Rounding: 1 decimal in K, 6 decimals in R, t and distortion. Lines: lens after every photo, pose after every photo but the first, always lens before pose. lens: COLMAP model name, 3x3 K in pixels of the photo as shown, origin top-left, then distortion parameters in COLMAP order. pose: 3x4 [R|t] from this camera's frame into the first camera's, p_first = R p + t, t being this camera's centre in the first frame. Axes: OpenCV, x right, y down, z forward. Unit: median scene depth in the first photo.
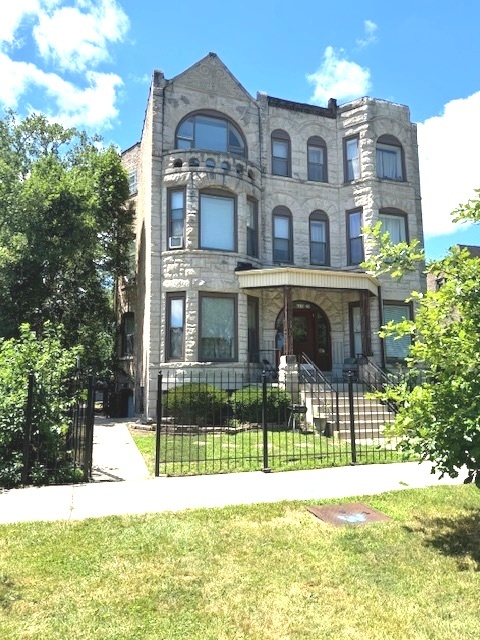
lens RADIAL K [[454.1, 0, 238.6], [0, 454.1, 319.7], [0, 0, 1]] dist [0.052044, -0.044259]
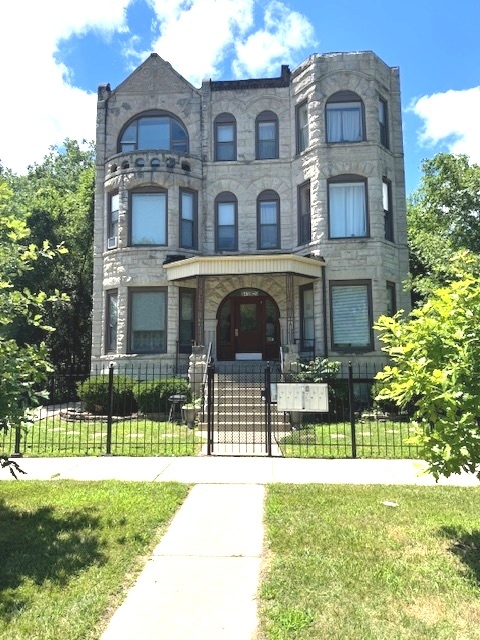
lens RADIAL K [[454.1, 0, 240.8], [0, 454.1, 320.9], [0, 0, 1]] dist [0.052044, -0.044259]
pose [[0.920609, -0.046045, -0.387762, 0.499137], [0.054611, 0.998446, 0.011092, 0.016138], [0.386648, -0.031387, 0.921693, 0.109762]]
